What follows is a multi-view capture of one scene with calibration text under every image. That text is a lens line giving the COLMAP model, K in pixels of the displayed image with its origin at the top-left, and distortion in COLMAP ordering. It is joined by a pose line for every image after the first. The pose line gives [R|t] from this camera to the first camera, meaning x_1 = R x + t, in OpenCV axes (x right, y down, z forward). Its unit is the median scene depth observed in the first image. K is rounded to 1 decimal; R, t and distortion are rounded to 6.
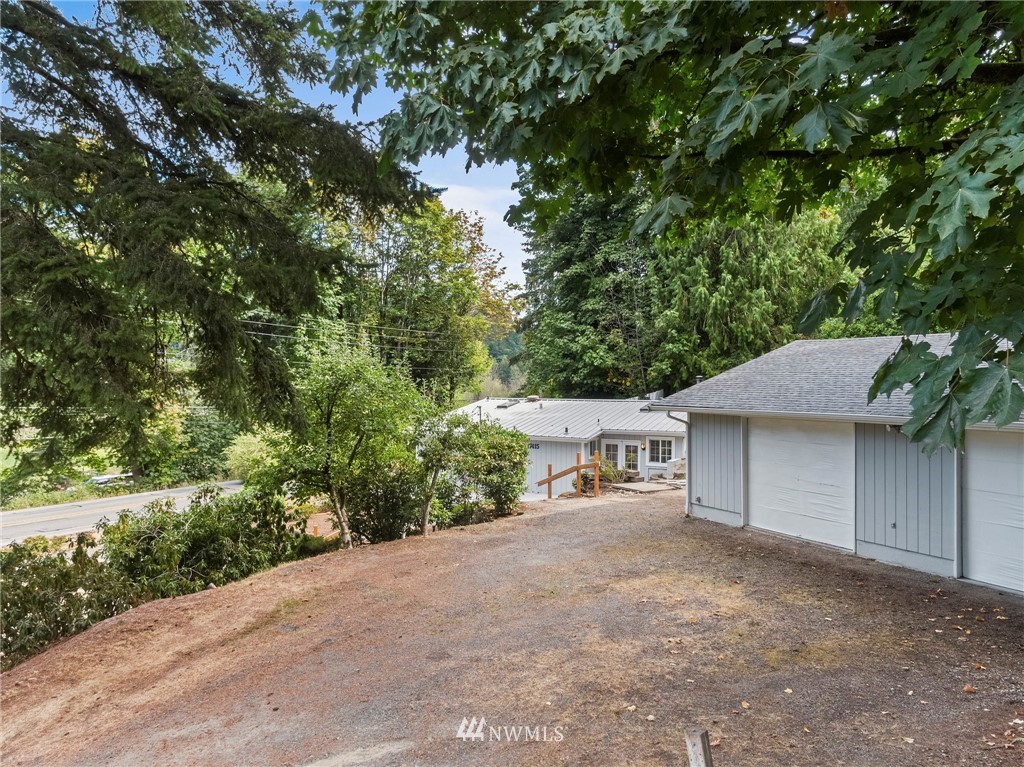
lens RADIAL K [[706.7, 0, 543.3], [0, 706.7, 403.6], [0, 0, 1]] dist [0.004254, 0.006484]
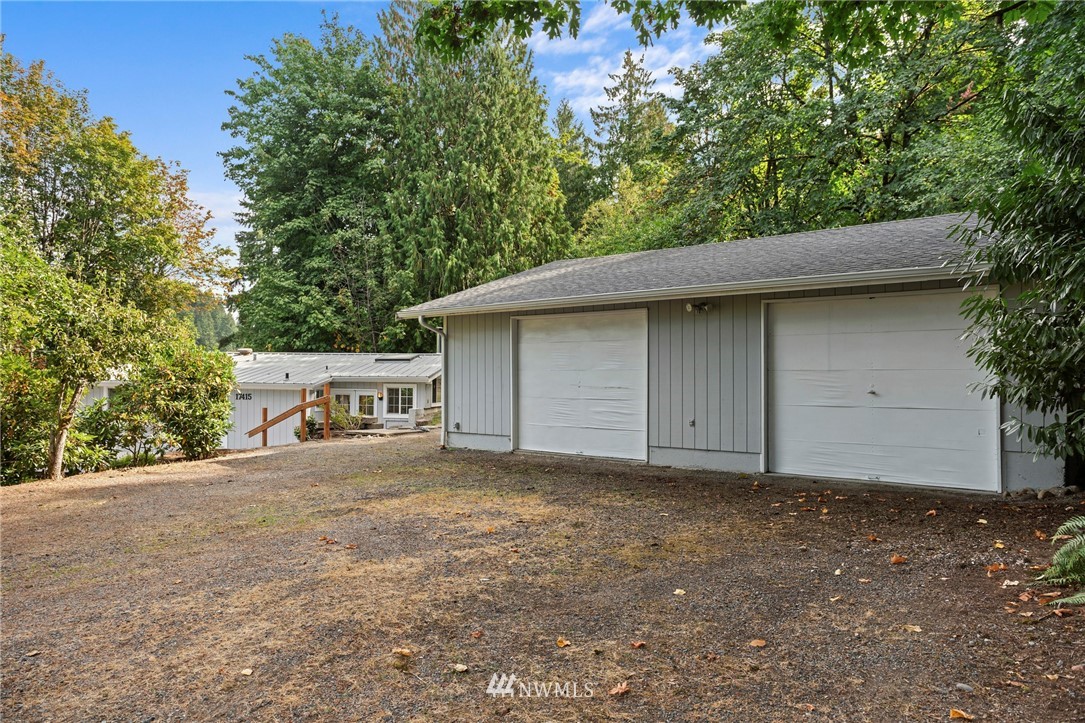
lens RADIAL K [[678.7, 0, 542.4], [0, 678.7, 386.3], [0, 0, 1]] dist [-0.005762, 0.002248]
pose [[0.923409, 0.006649, 0.383760, 0.003951], [0.003141, 0.999686, -0.024878, 0.070501], [-0.383805, 0.024178, 0.923098, 0.146069]]
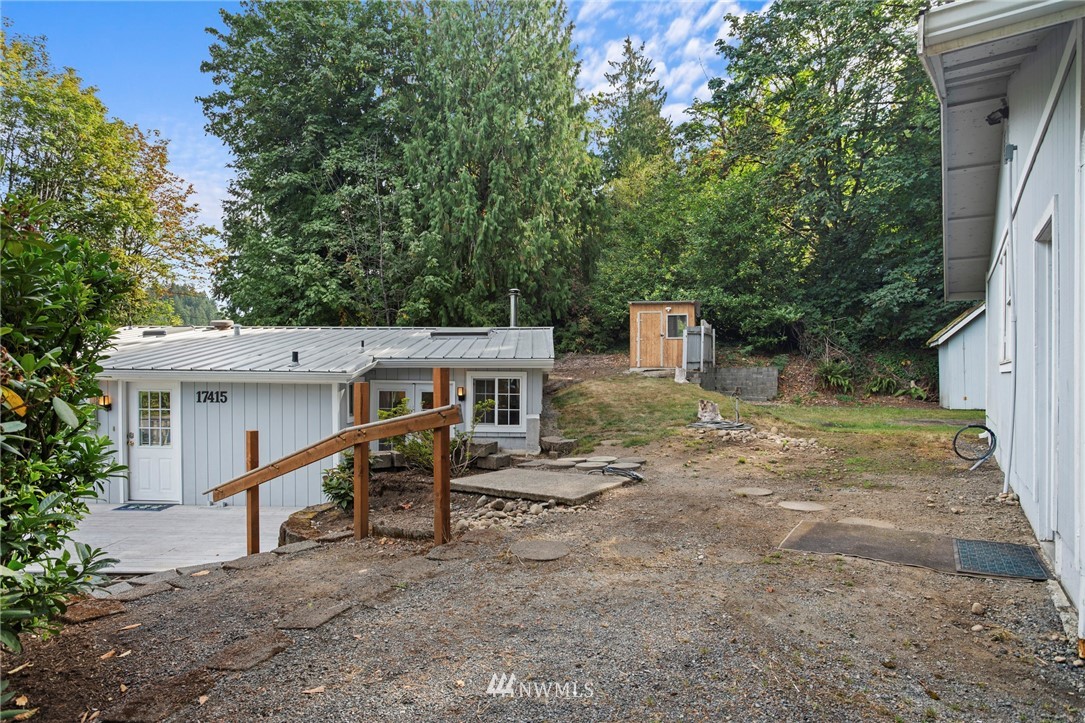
lens RADIAL K [[572.8, 0, 534.3], [0, 572.8, 379.6], [0, 0, 1]] dist [-0.041335, 0.010949]
pose [[0.894126, -0.001132, 0.447814, 0.007161], [0.009484, 0.999820, -0.016408, 0.058551], [-0.447715, 0.018918, 0.893976, 0.618467]]
